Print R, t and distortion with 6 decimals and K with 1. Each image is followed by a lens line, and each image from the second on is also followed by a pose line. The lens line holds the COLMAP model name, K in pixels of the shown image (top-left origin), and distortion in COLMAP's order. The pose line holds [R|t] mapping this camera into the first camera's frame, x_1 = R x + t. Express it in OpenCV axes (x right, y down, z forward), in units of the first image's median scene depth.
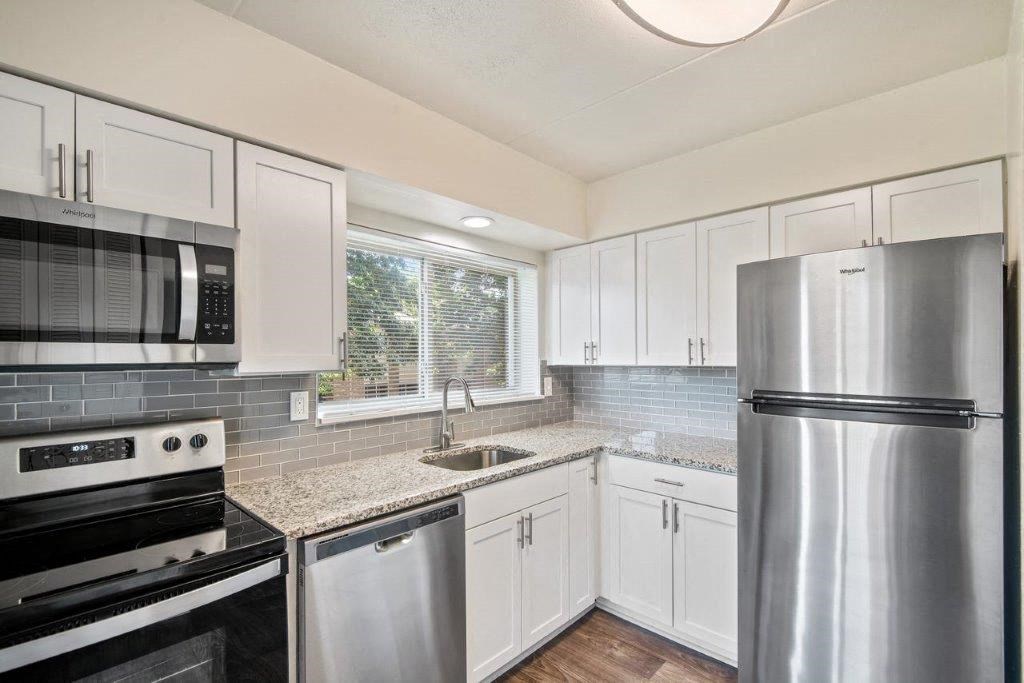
lens RADIAL K [[468.4, 0, 508.9], [0, 468.4, 355.9], [0, 0, 1]] dist [0.004731, -0.000653]
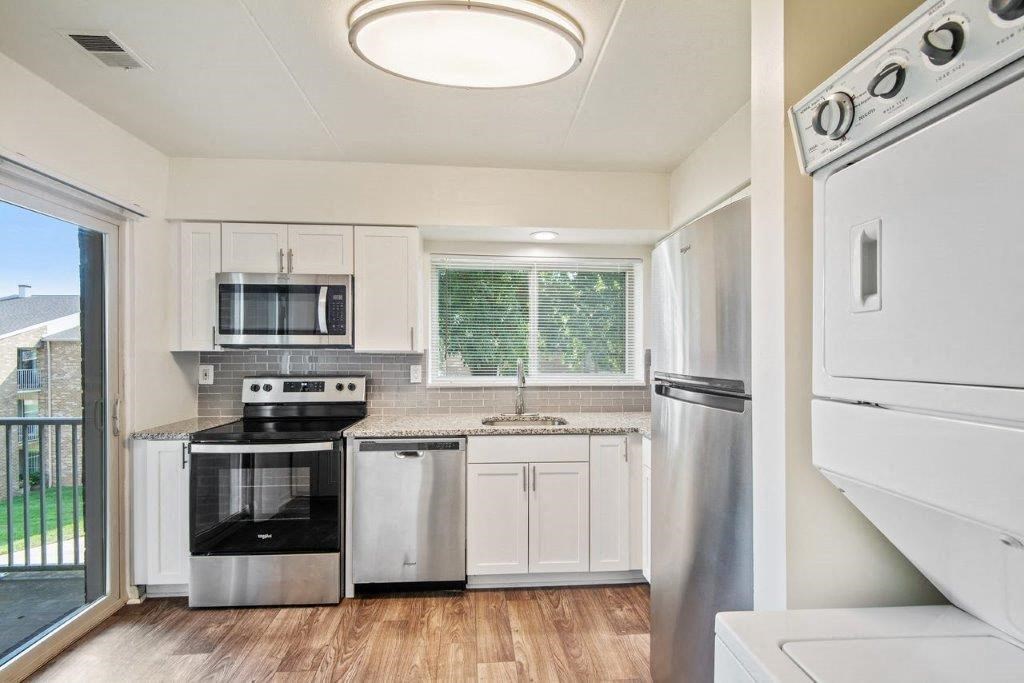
lens RADIAL K [[468.4, 0, 508.5], [0, 468.4, 356.0], [0, 0, 1]] dist [0.004731, -0.000653]
pose [[0.746142, 0.013349, -0.665653, 0.880043], [-0.008616, 0.999909, 0.010394, 0.025680], [0.665731, -0.002020, 0.746189, 0.007904]]
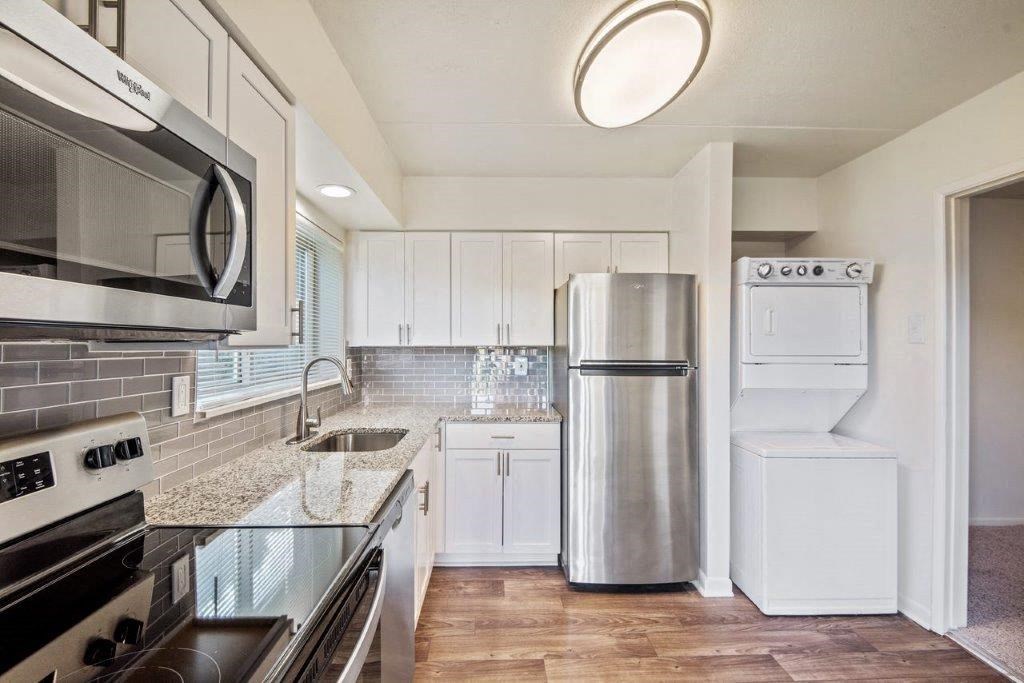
lens RADIAL K [[468.4, 0, 505.1], [0, 468.4, 339.8], [0, 0, 1]] dist [0.004731, -0.000653]
pose [[0.707483, 0.011129, 0.706643, -0.619262], [-0.004020, 0.999923, -0.011722, 0.026558], [-0.706719, 0.005452, 0.707473, 0.123763]]
